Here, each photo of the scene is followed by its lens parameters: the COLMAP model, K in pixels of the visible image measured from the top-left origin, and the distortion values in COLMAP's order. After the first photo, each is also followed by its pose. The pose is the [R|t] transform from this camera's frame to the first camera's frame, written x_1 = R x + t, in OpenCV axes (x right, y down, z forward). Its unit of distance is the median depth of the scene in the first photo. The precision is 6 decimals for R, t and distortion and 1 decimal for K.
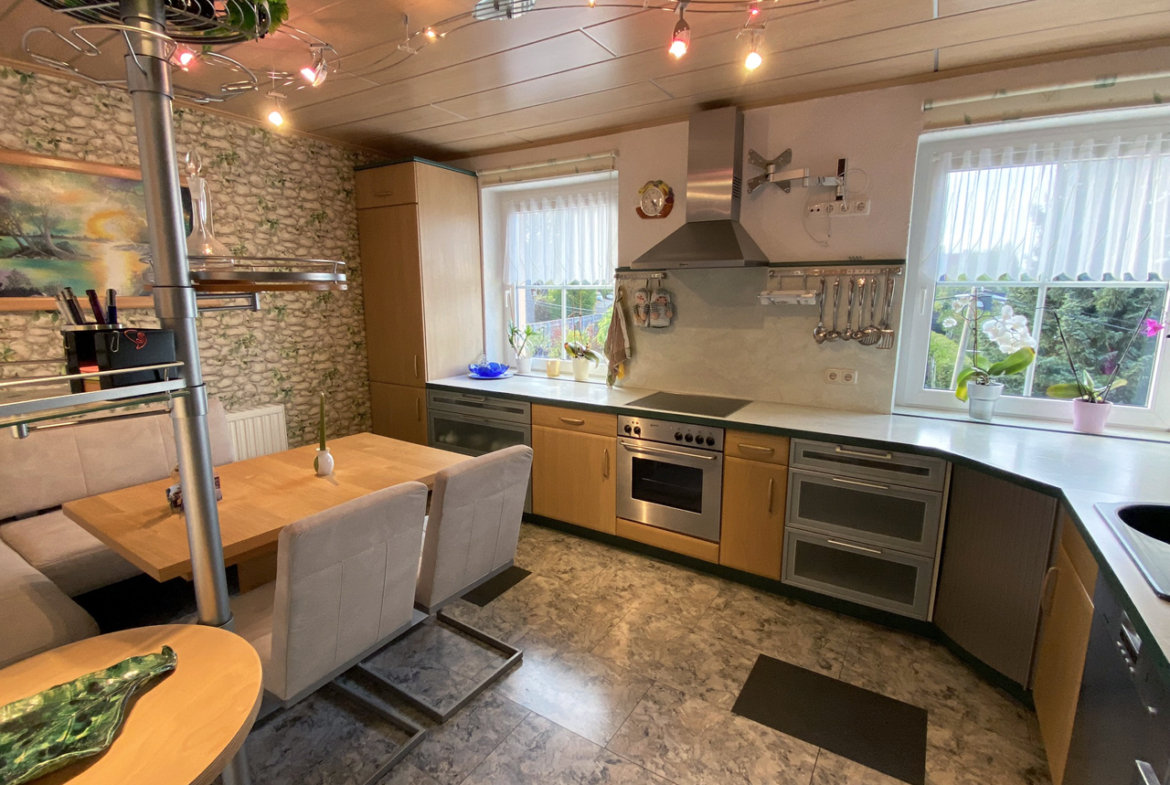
lens RADIAL K [[555.7, 0, 585.6], [0, 555.7, 388.8], [0, 0, 1]] dist [-0.015502, -0.000391]
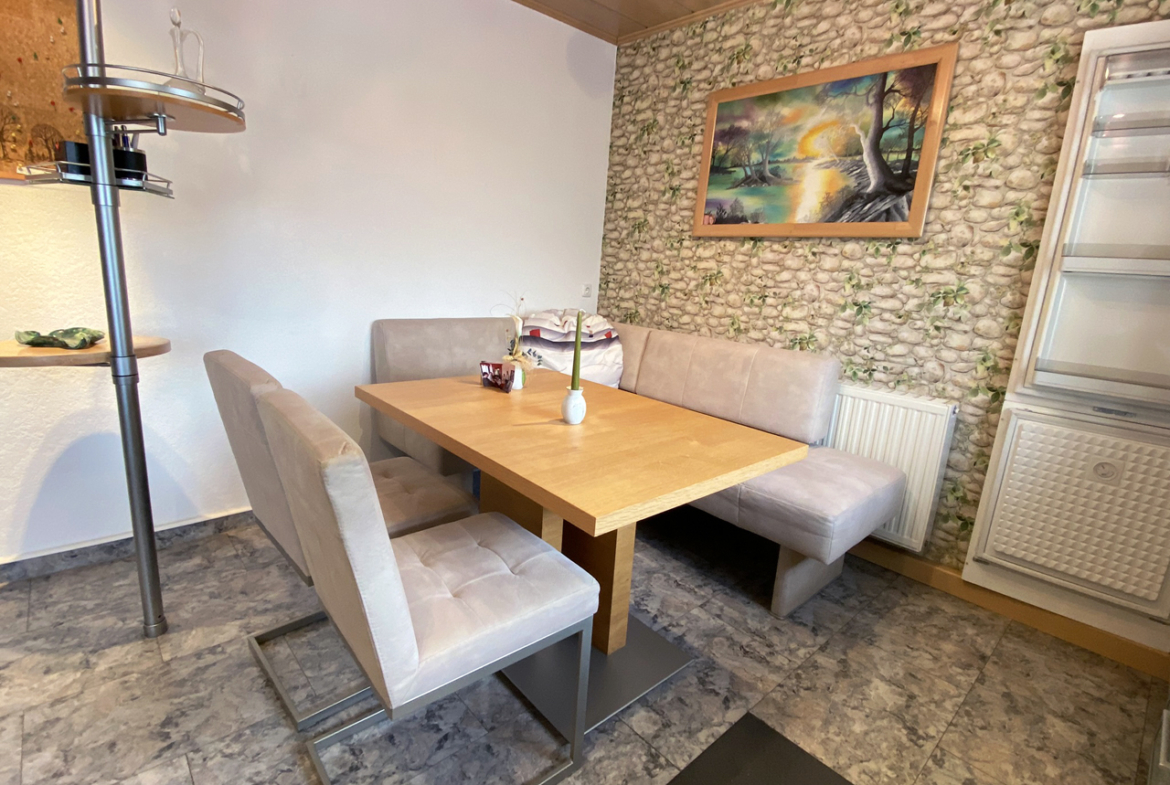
lens RADIAL K [[555.7, 0, 584.1], [0, 555.7, 397.2], [0, 0, 1]] dist [-0.015502, -0.000391]
pose [[-0.256244, 0.190499, -0.947654, 0.152979], [-0.232062, 0.939591, 0.251628, -0.047588], [0.938342, 0.284392, -0.196557, 0.961947]]
